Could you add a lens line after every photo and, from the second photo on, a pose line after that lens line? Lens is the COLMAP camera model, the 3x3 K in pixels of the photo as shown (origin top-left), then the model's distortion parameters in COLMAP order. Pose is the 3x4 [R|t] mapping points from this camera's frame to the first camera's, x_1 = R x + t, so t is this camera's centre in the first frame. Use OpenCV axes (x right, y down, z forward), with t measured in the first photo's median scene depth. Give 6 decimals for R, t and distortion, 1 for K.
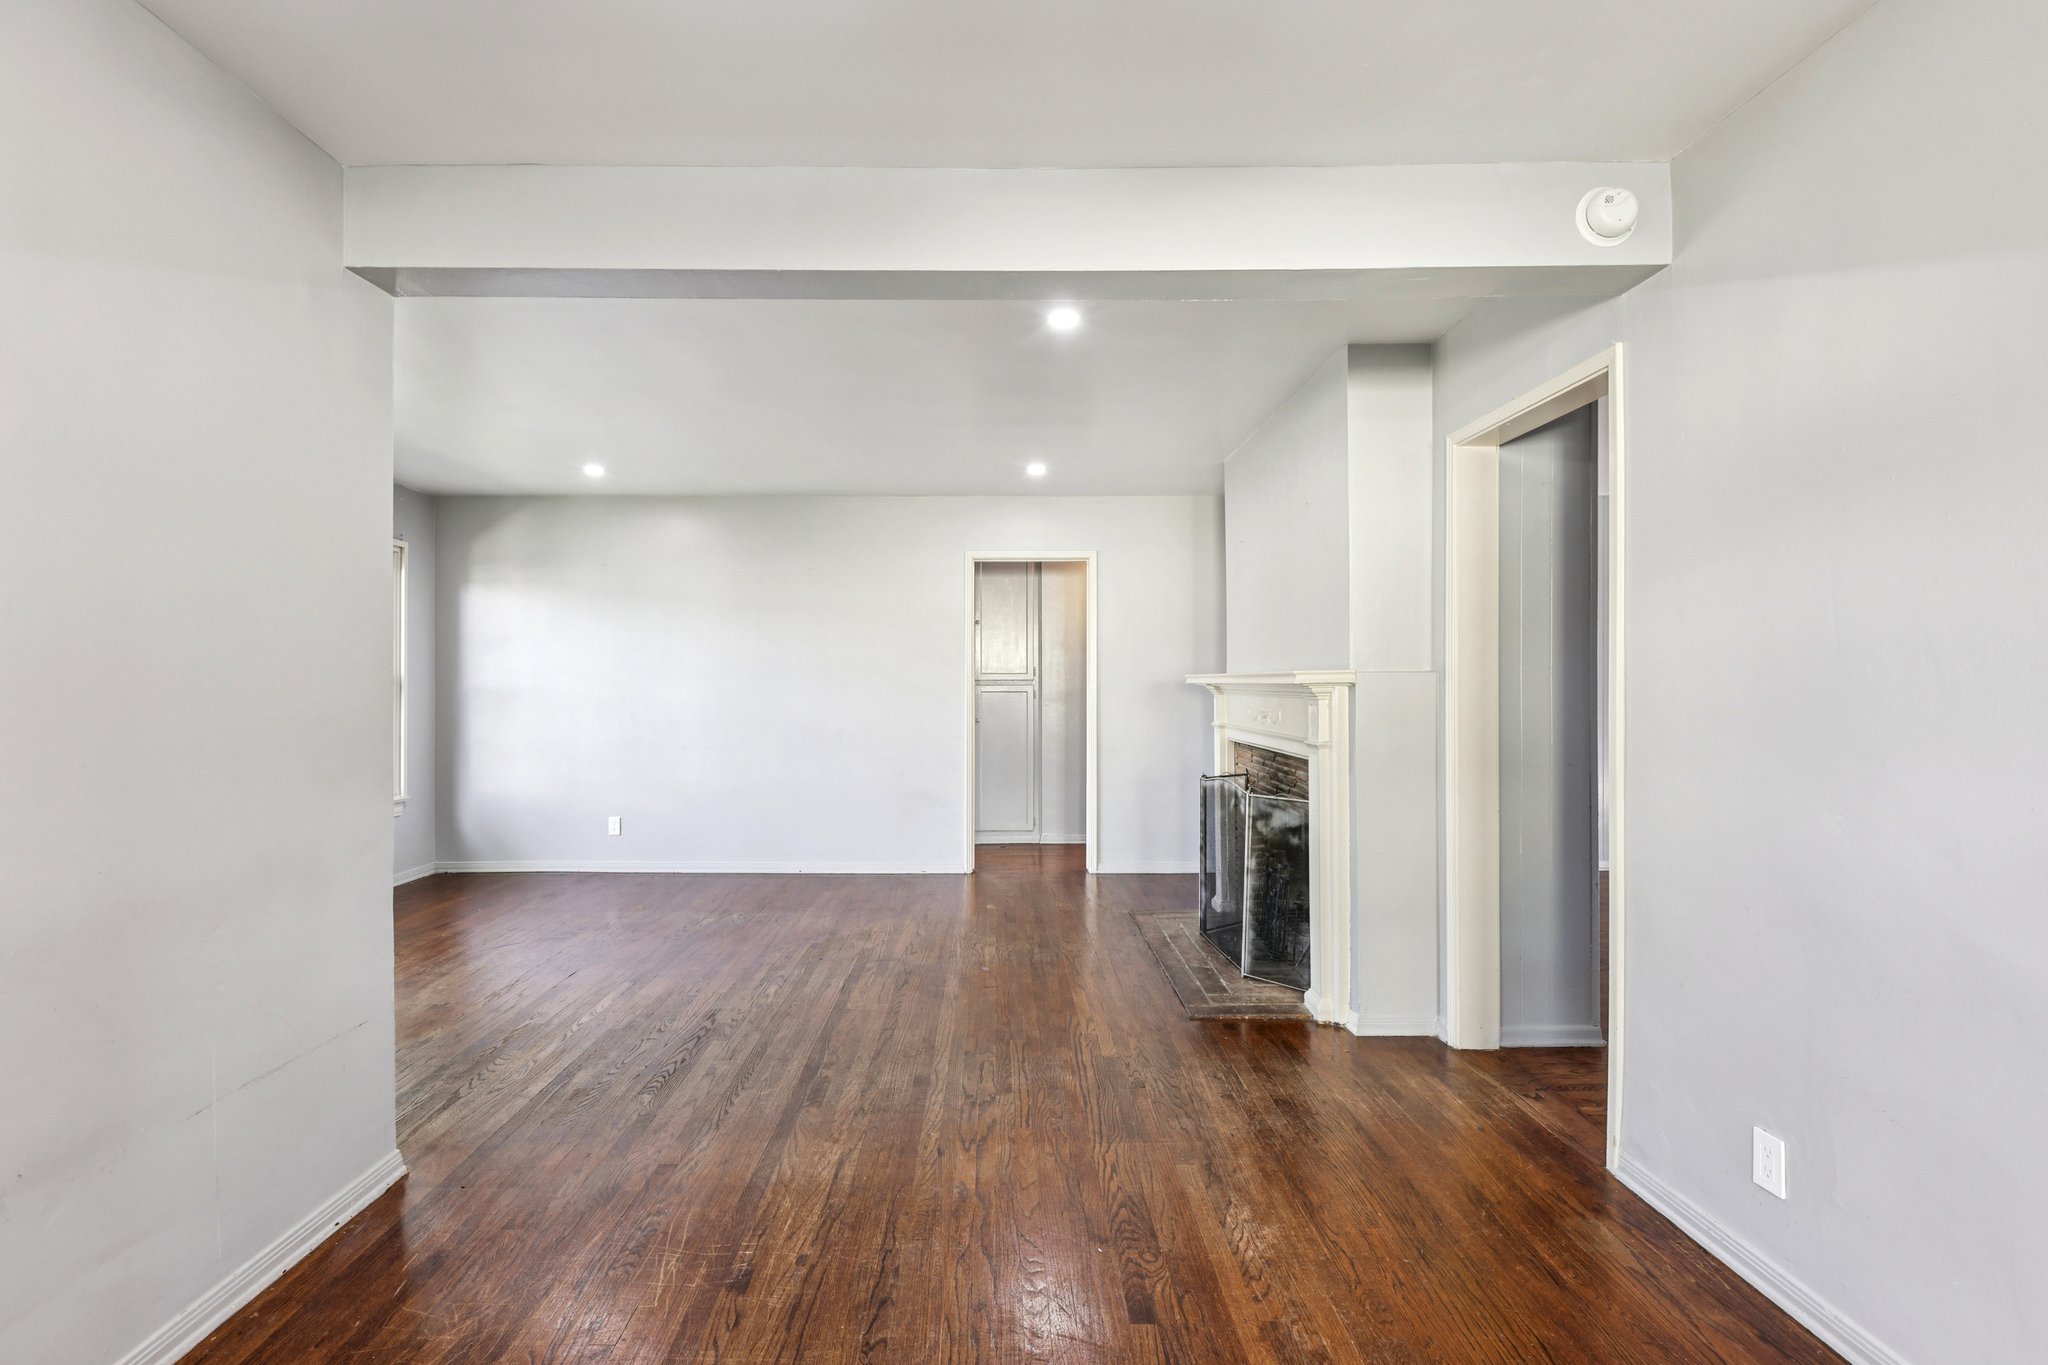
lens RADIAL K [[915.3, 0, 1010.4], [0, 915.3, 683.9], [0, 0, 1]] dist [-0.004460, -0.001257]
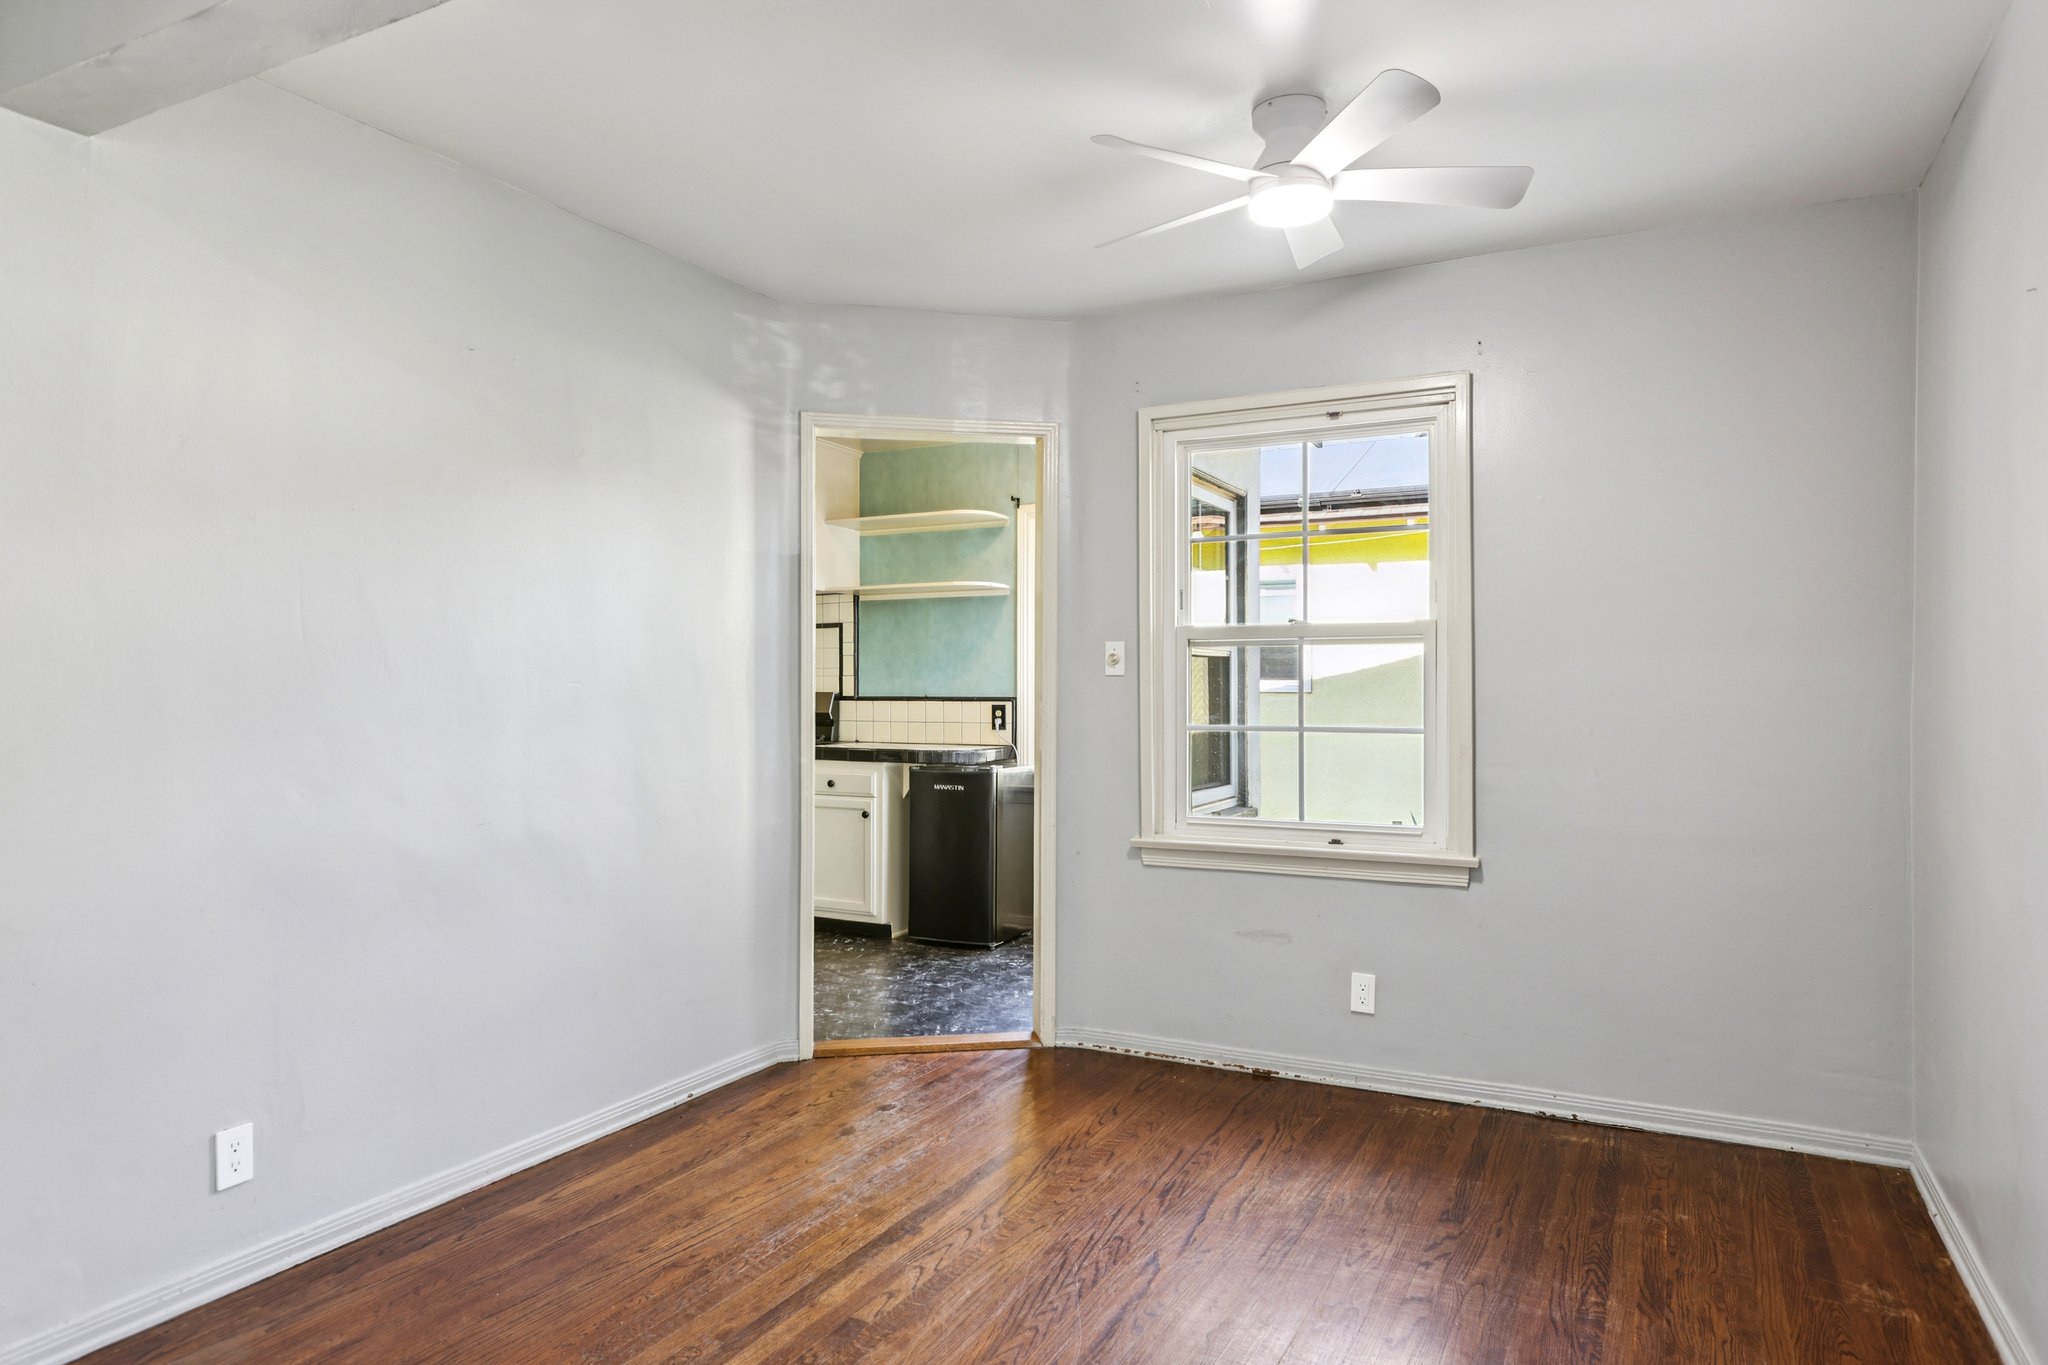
lens RADIAL K [[1265.0, 0, 1015.7], [0, 1265.0, 687.1], [0, 0, 1]] dist [0.027795, 0.000396]
pose [[-0.875352, -0.003090, 0.483477, -0.430239], [-0.002265, 0.999995, 0.002291, 0.011862], [-0.483481, 0.000910, -0.875354, 1.359629]]
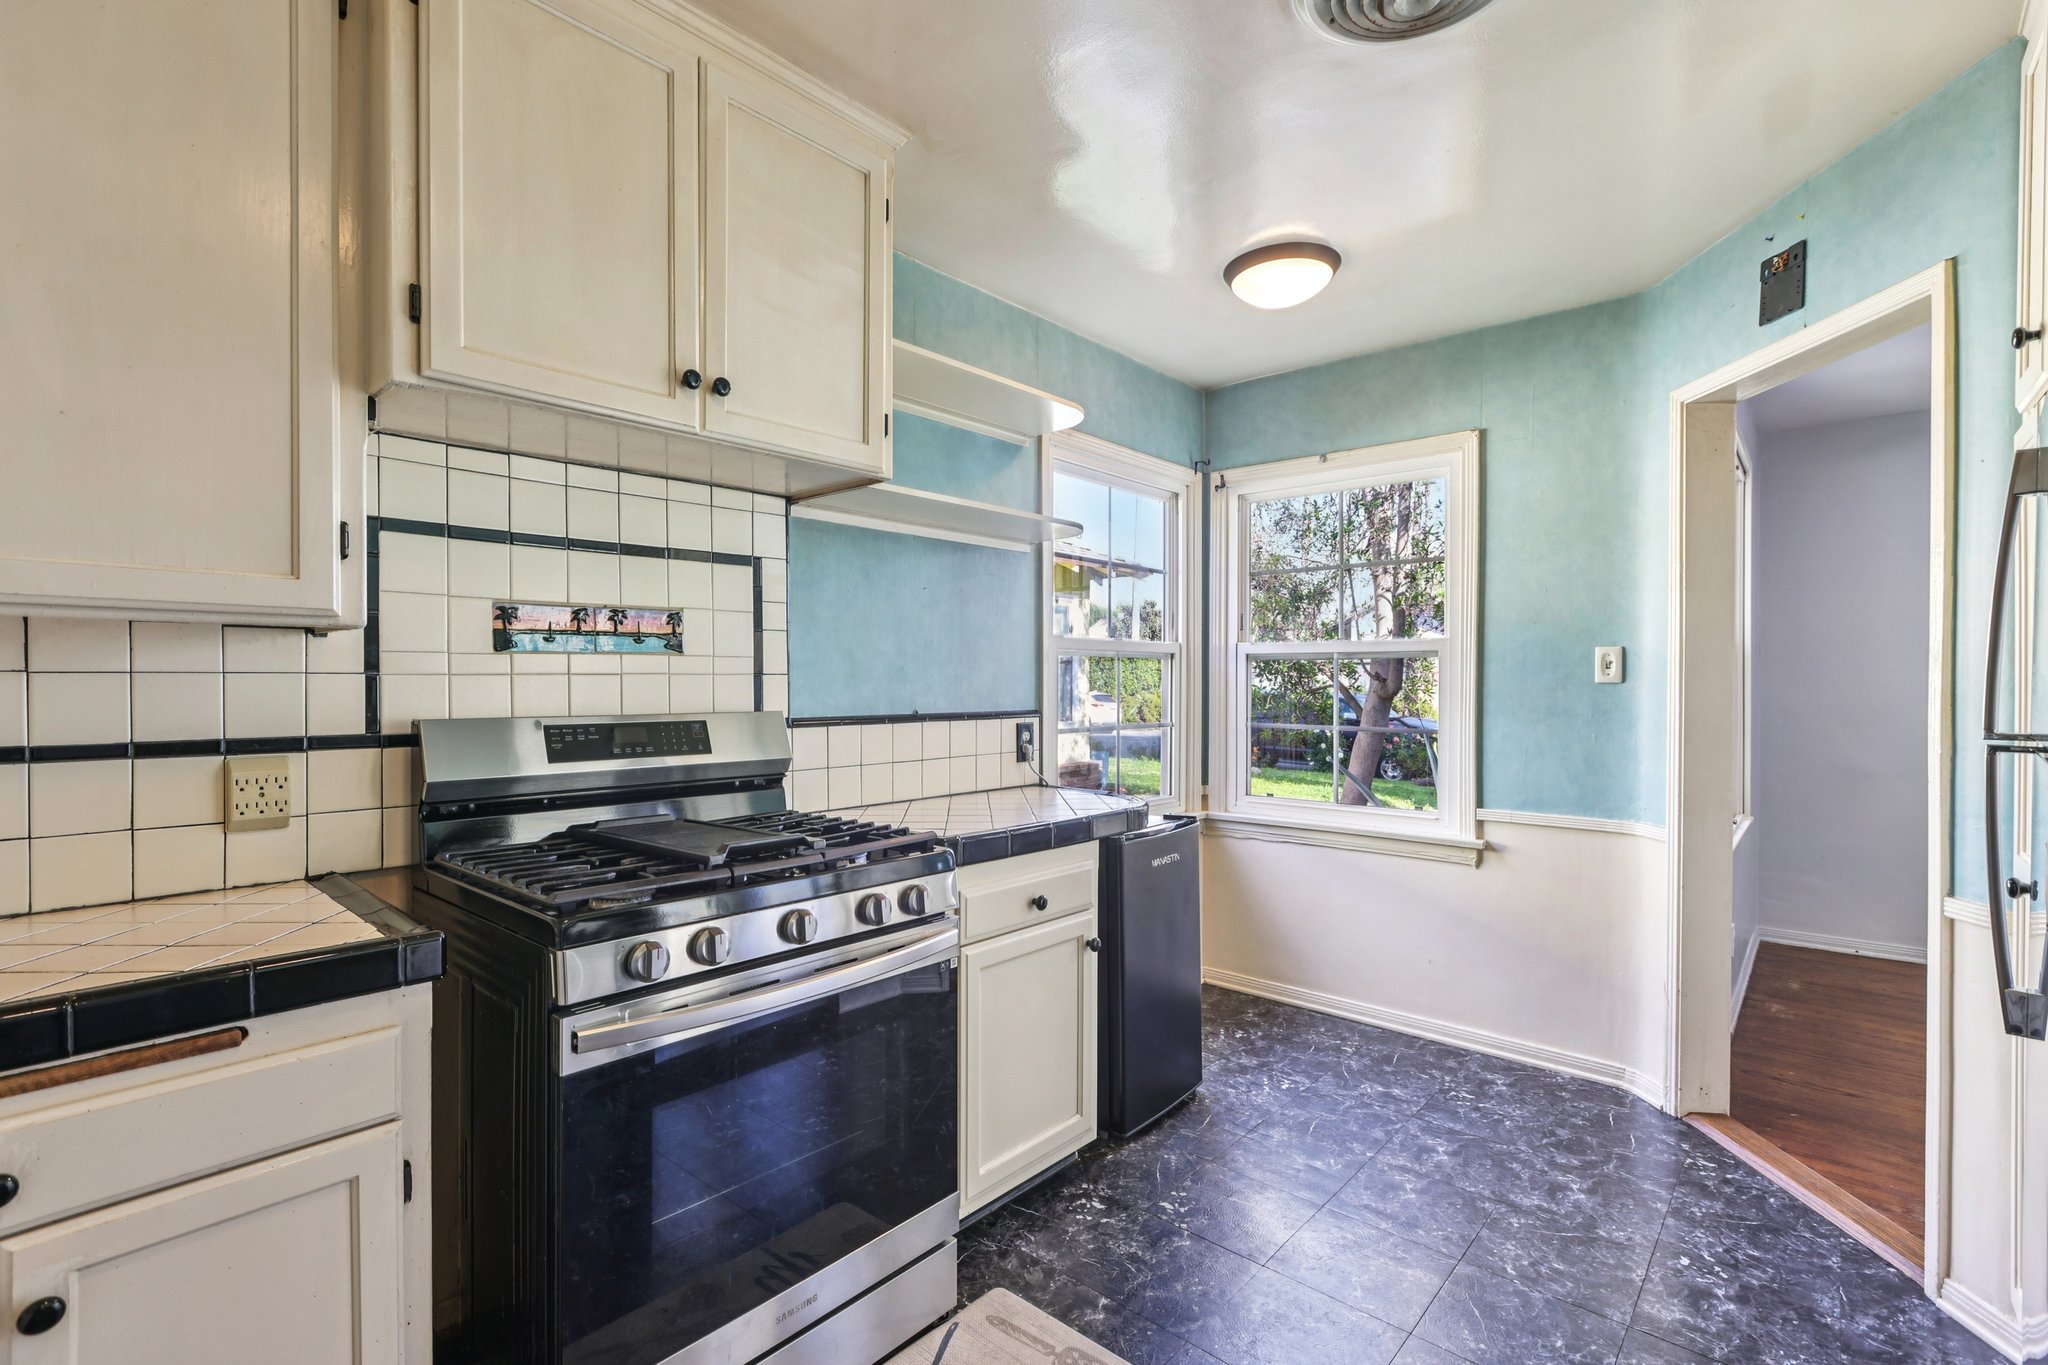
lens RADIAL K [[915.3, 0, 1007.6], [0, 915.3, 680.9], [0, 0, 1]] dist [-0.004460, -0.001257]
pose [[-0.681697, -0.001636, -0.731633, 1.709322], [-0.000648, 0.999998, -0.001632, 0.001747], [0.731634, -0.000638, -0.681697, -0.070887]]
